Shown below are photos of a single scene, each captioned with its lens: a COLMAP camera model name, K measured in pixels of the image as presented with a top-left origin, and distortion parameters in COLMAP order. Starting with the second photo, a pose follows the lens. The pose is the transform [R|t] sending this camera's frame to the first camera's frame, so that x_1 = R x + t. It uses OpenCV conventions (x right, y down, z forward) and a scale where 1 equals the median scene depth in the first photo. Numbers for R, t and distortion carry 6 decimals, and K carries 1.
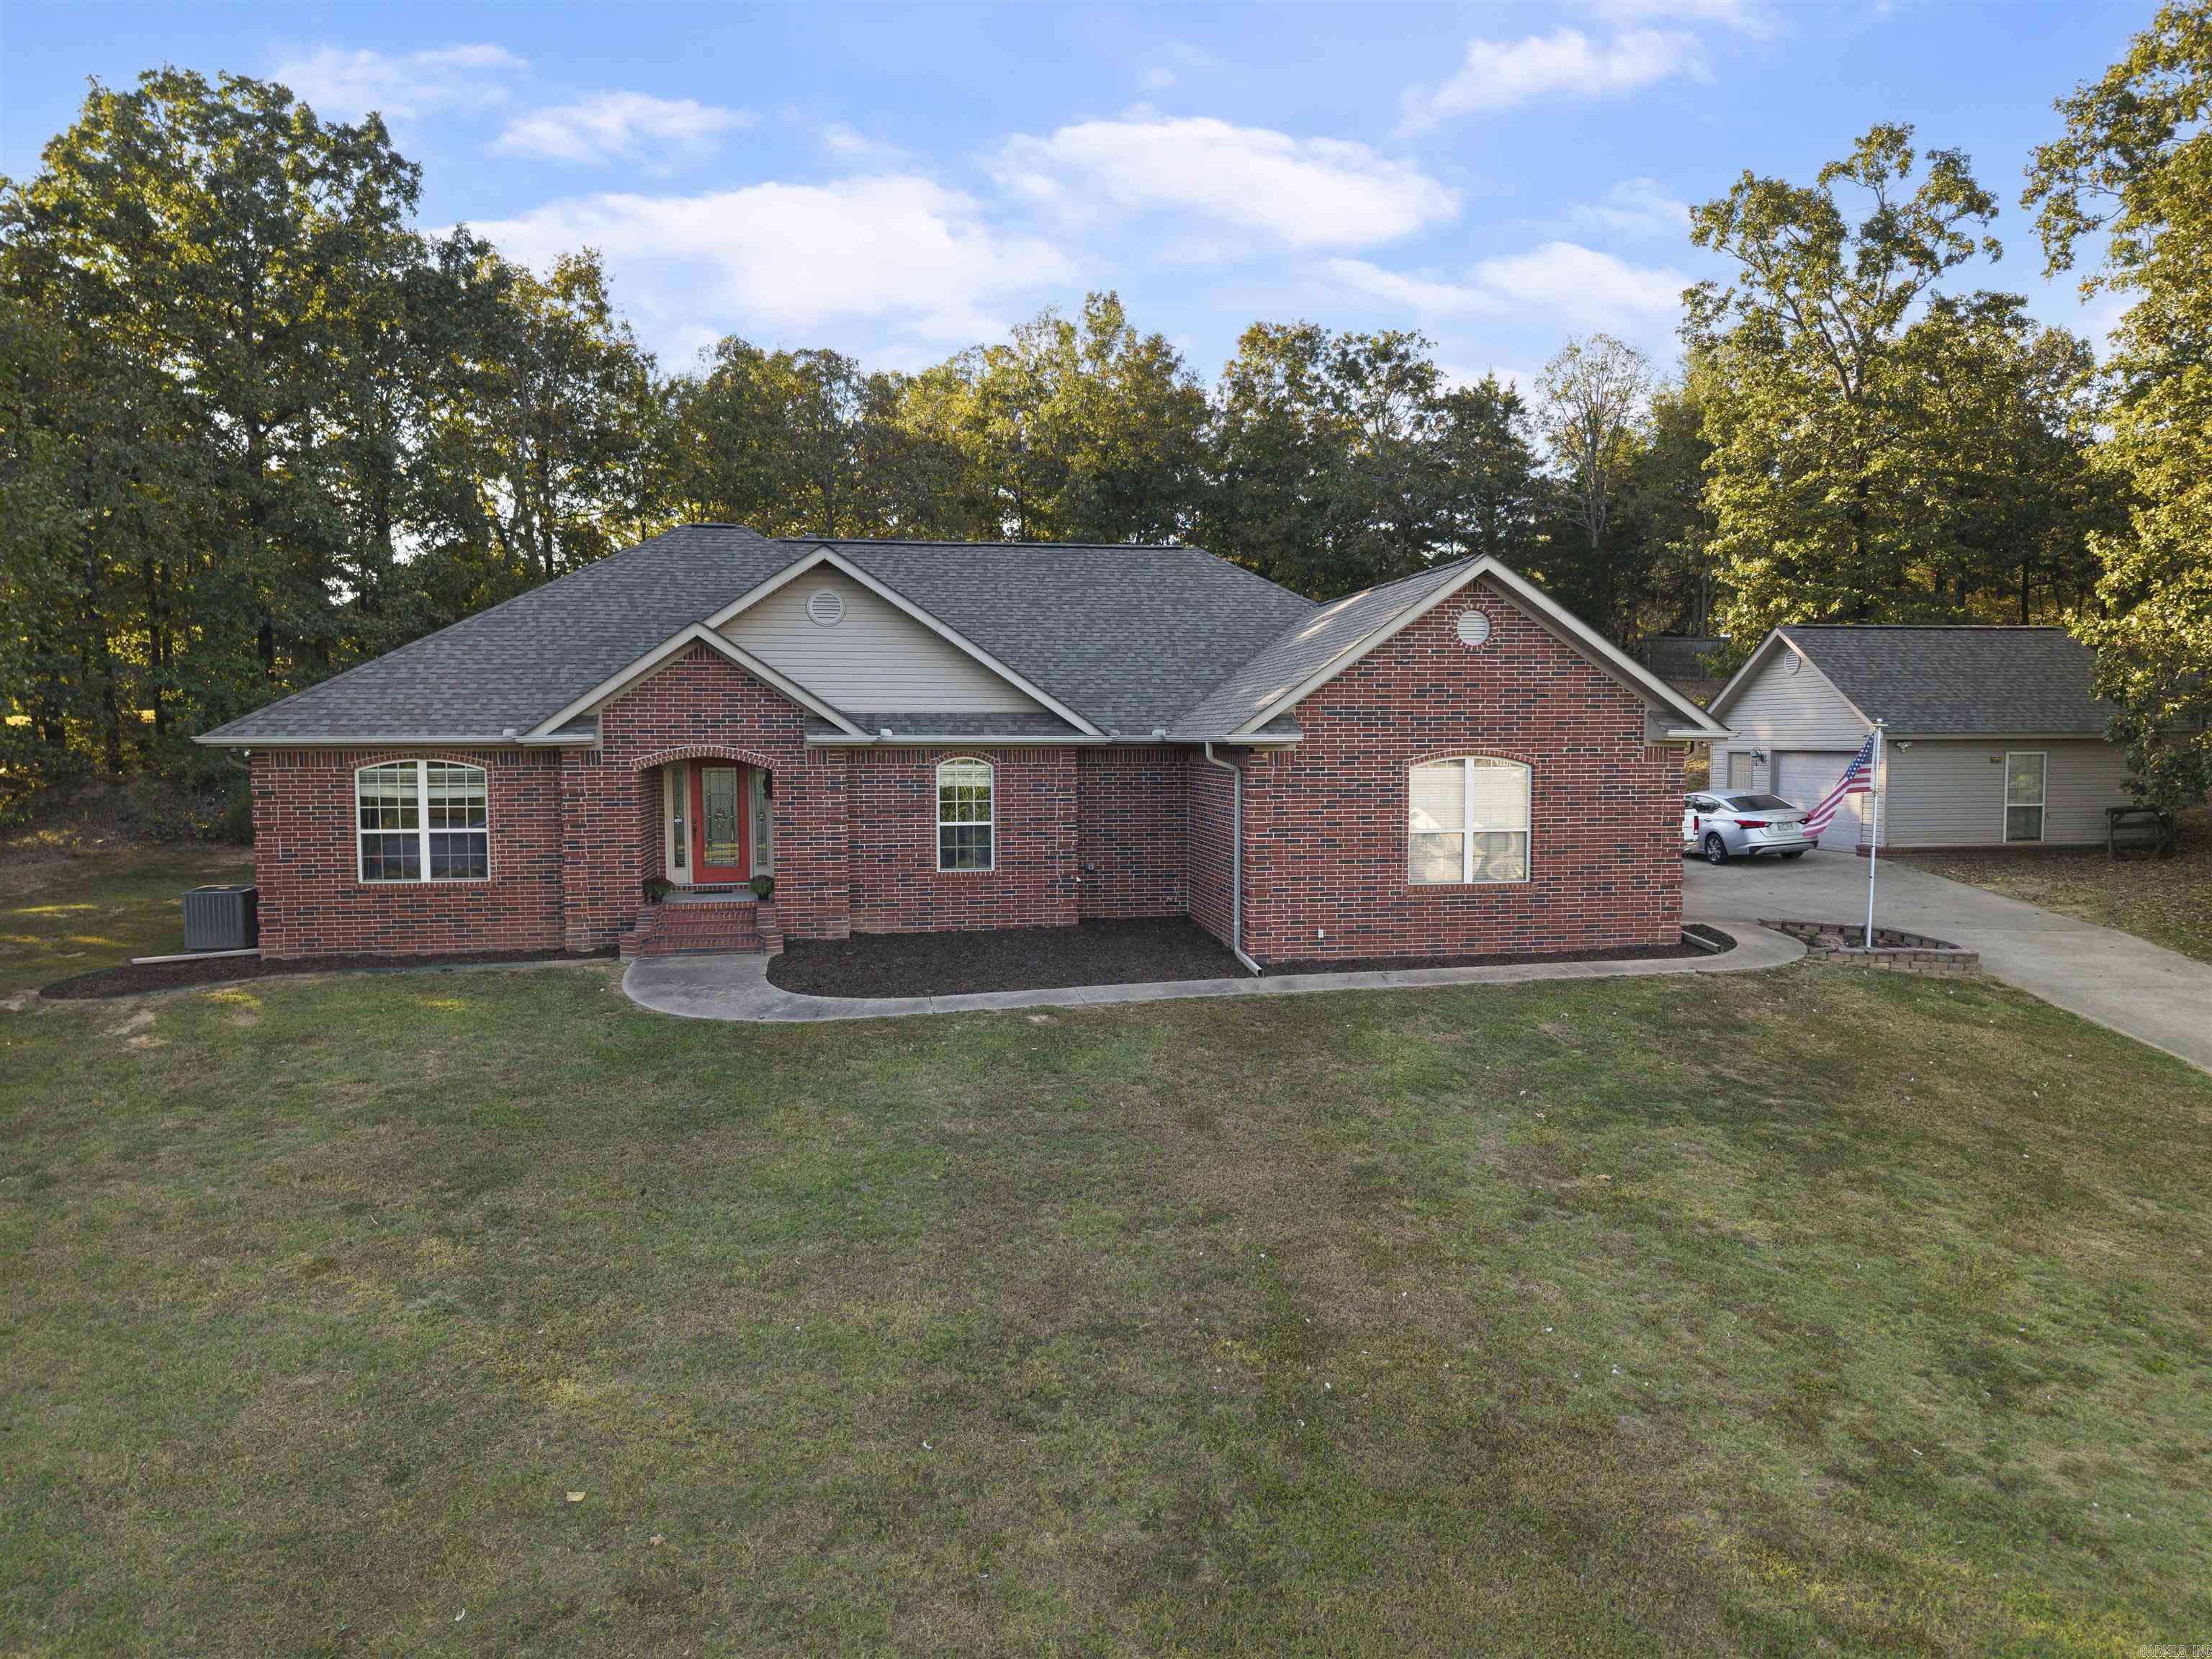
lens RADIAL K [[1493.2, 0, 1106.0], [0, 1493.2, 829.5], [0, 0, 1]] dist [-0.003184, -0.027267]
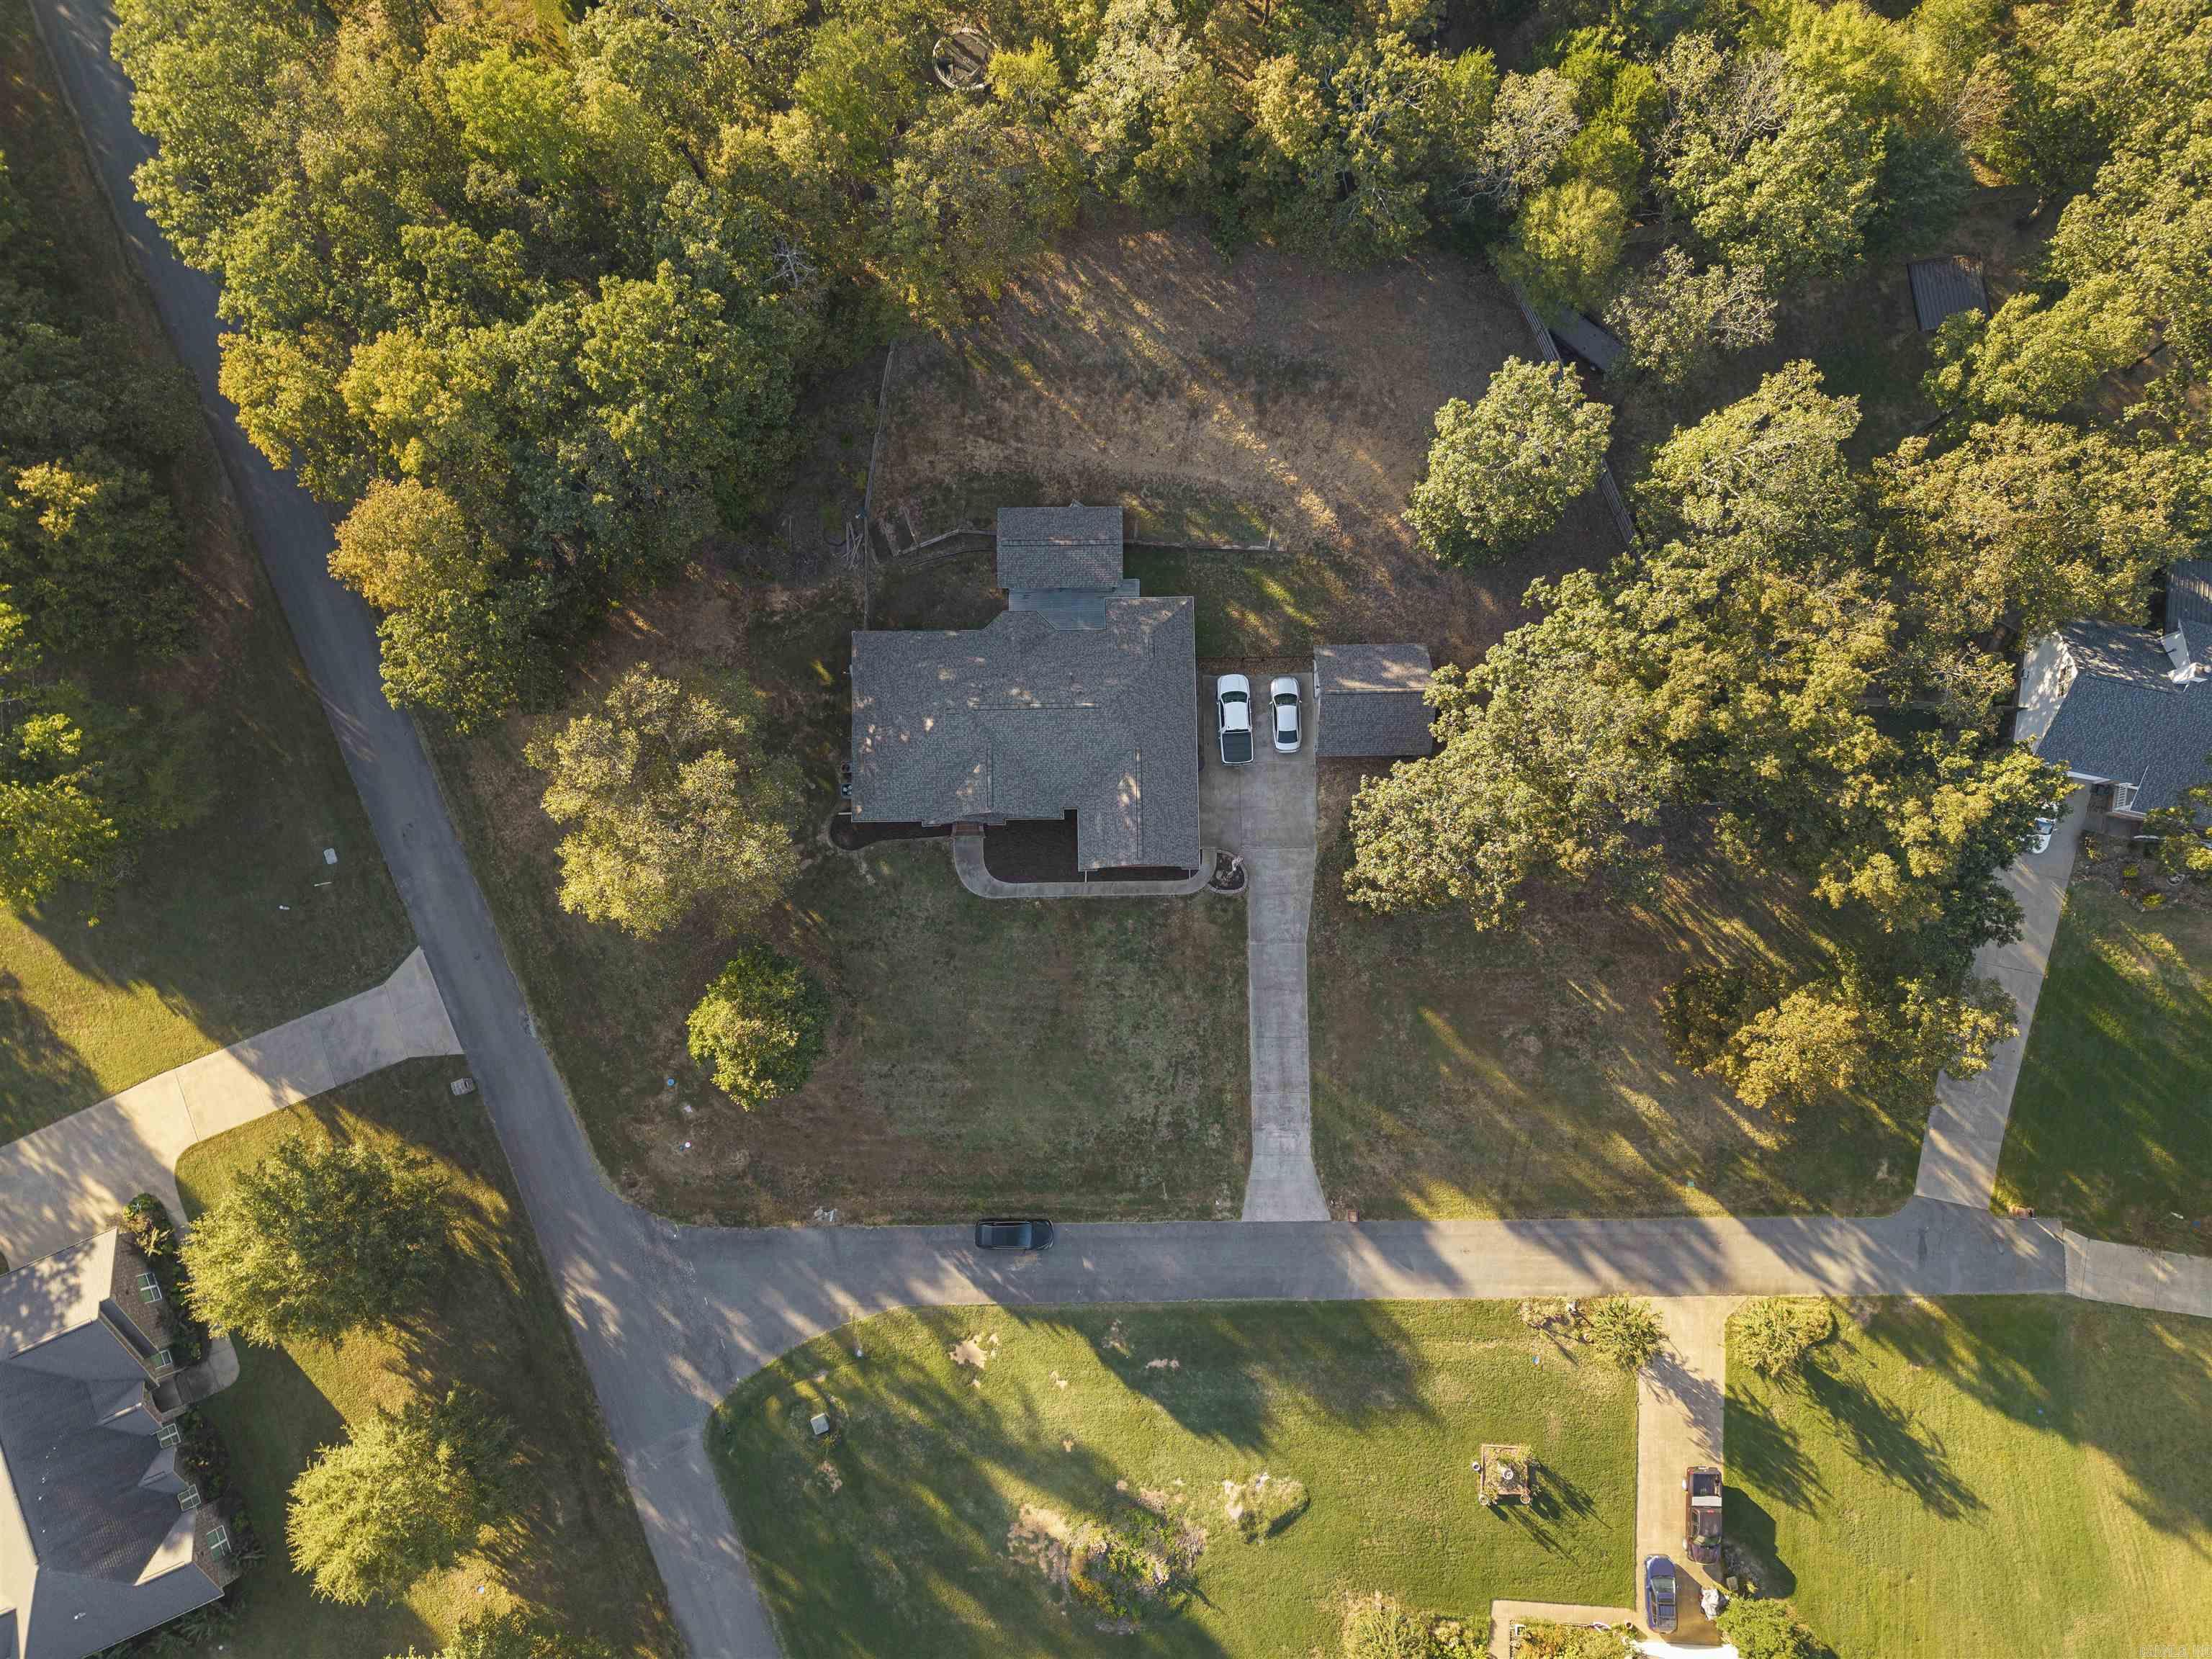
lens RADIAL K [[1493.2, 0, 1106.0], [0, 1493.2, 829.5], [0, 0, 1]] dist [-0.003184, -0.027267]
pose [[0.988730, 0.149705, 0.001162, 0.124878], [-0.029320, 0.186026, 0.982107, -4.257363], [0.146810, -0.971073, 0.188319, 0.242637]]
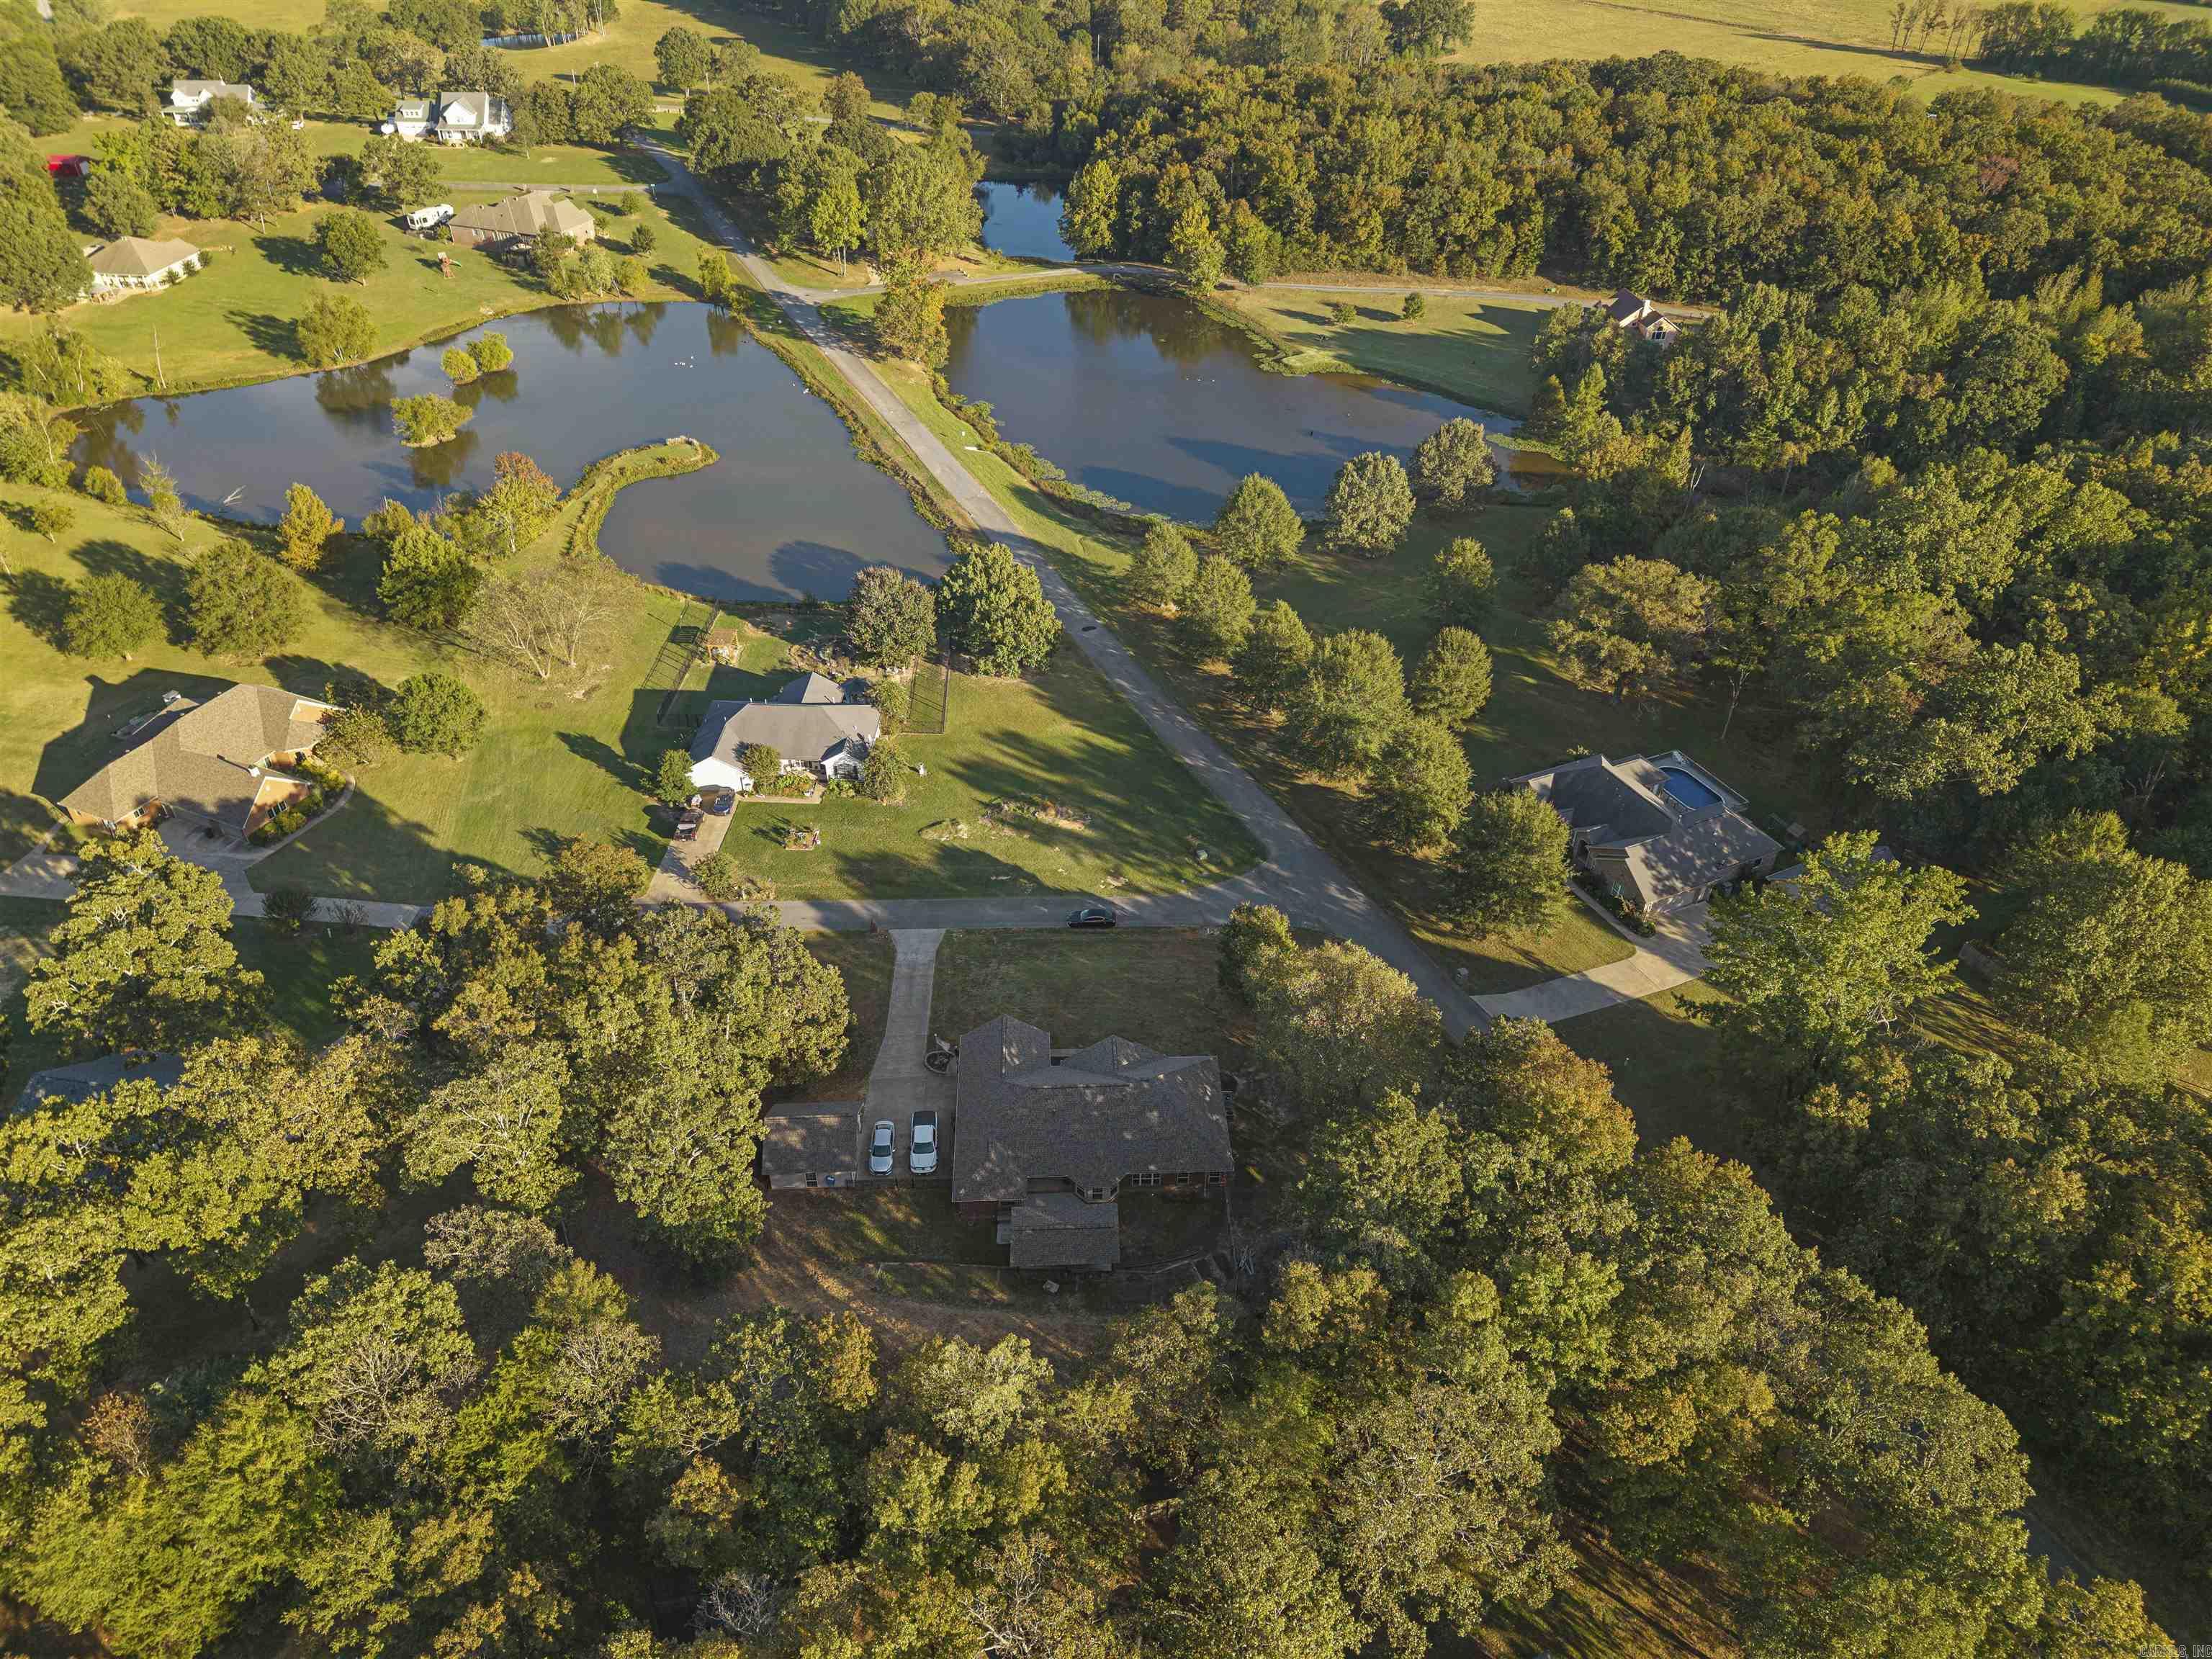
lens RADIAL K [[1493.2, 0, 1106.0], [0, 1493.2, 829.5], [0, 0, 1]] dist [-0.003184, -0.027267]
pose [[-0.992333, -0.076818, 0.096826, -0.679348], [0.001574, 0.775482, 0.631367, -4.428006], [-0.123587, 0.626679, -0.769415, 4.992394]]
